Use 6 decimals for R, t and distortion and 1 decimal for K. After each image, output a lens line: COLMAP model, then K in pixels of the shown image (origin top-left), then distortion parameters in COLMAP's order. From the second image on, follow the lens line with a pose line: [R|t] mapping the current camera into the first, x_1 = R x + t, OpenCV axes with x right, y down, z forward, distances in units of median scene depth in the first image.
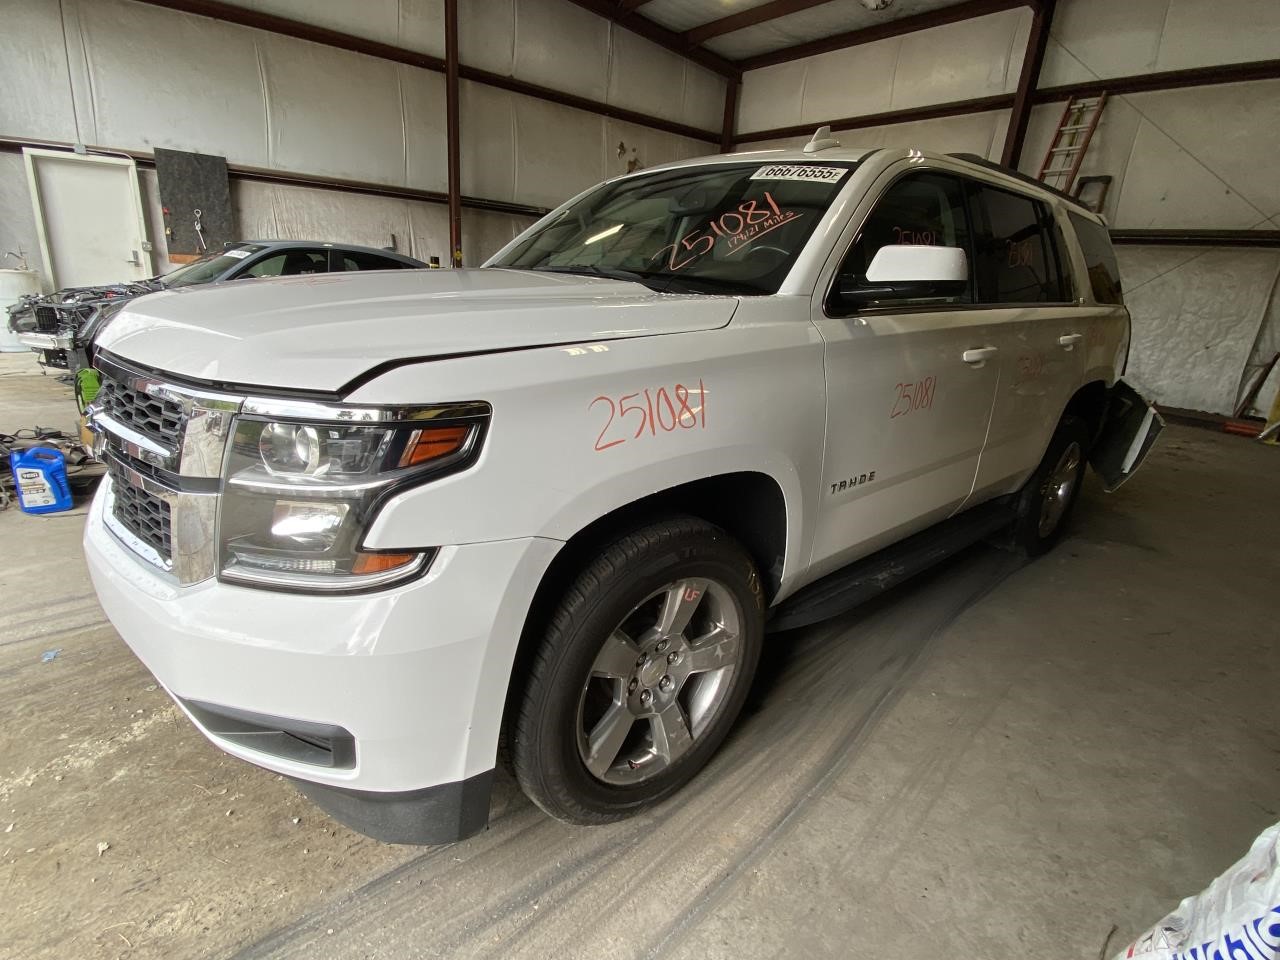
lens RADIAL K [[651.1, 0, 613.1], [0, 651.1, 476.3], [0, 0, 1]] dist [0.002521, -0.016747]
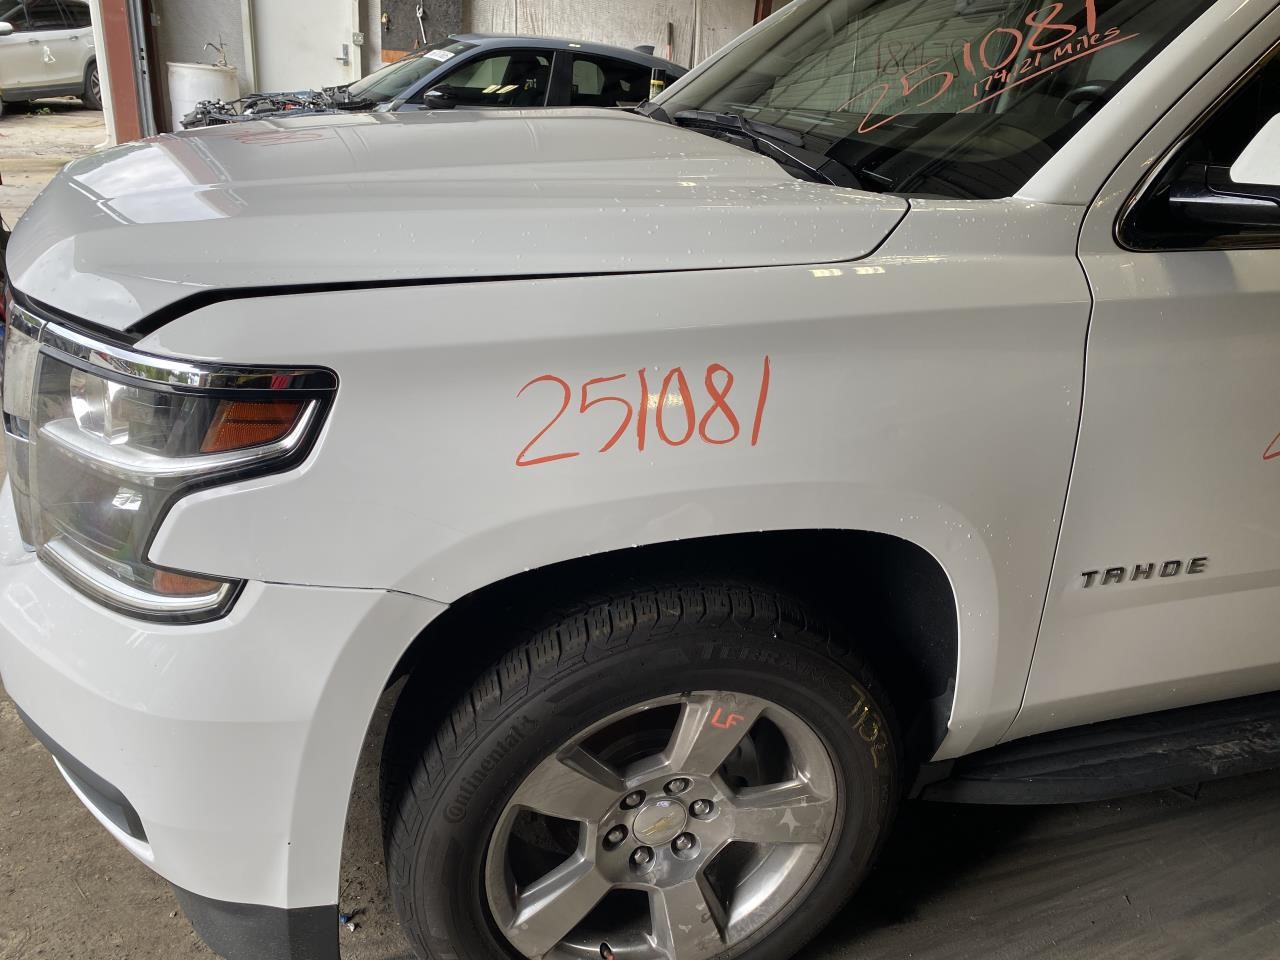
lens RADIAL K [[974.5, 0, 619.9], [0, 974.5, 462.4], [0, 0, 1]] dist [0.003331, -0.020724]
pose [[0.916678, 0.165950, -0.363541, 0.280520], [-0.137990, 0.985191, 0.101775, -0.107113], [0.375046, -0.043130, 0.926002, 0.152657]]
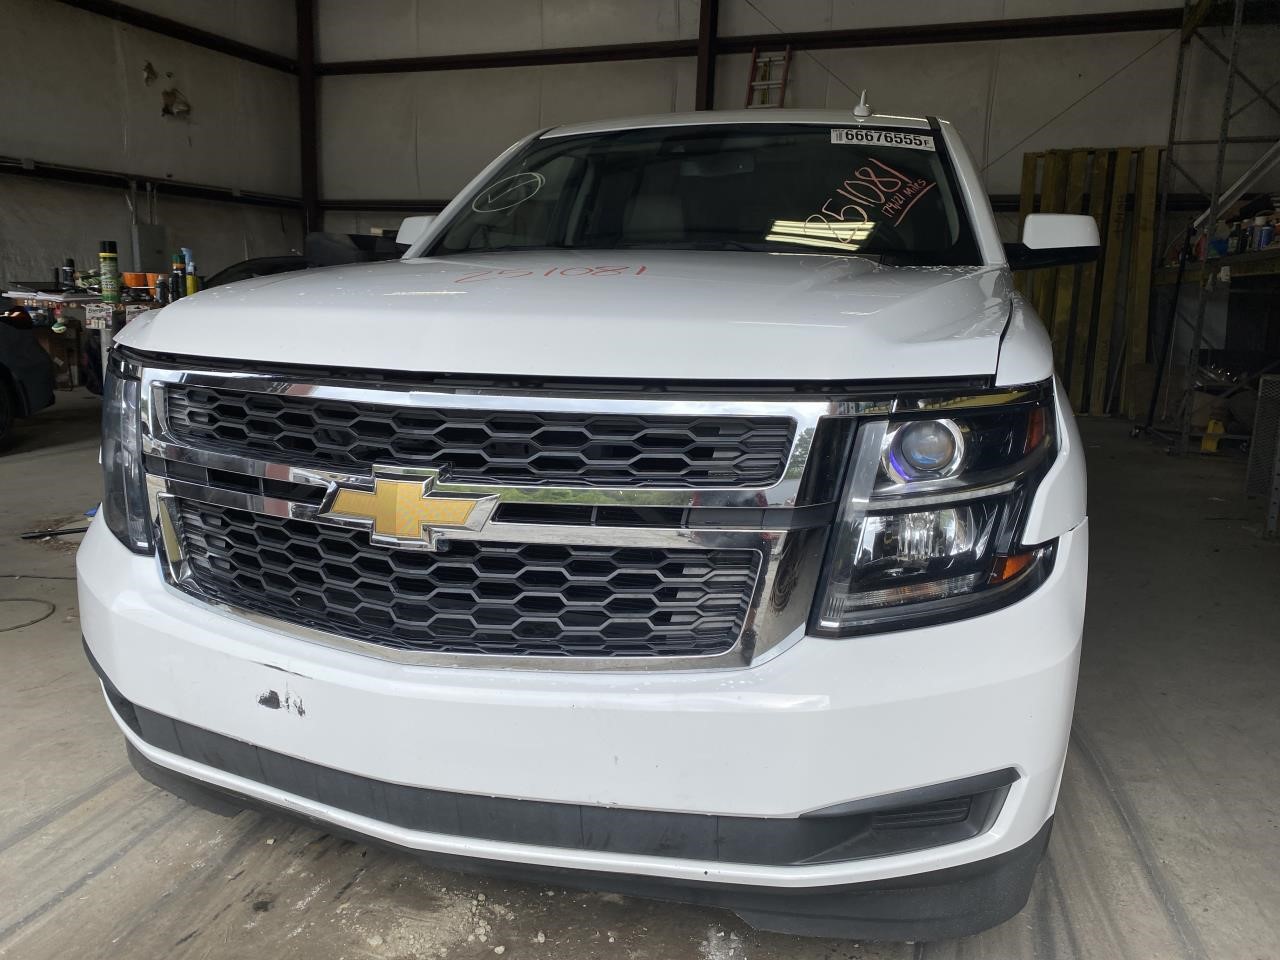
lens RADIAL K [[974.5, 0, 619.9], [0, 974.5, 462.4], [0, 0, 1]] dist [0.003331, -0.020724]
pose [[0.860834, -0.128155, 0.492484, -0.970118], [0.174725, 0.983371, -0.049516, -0.025296], [-0.477949, 0.128675, 0.868912, 0.071195]]
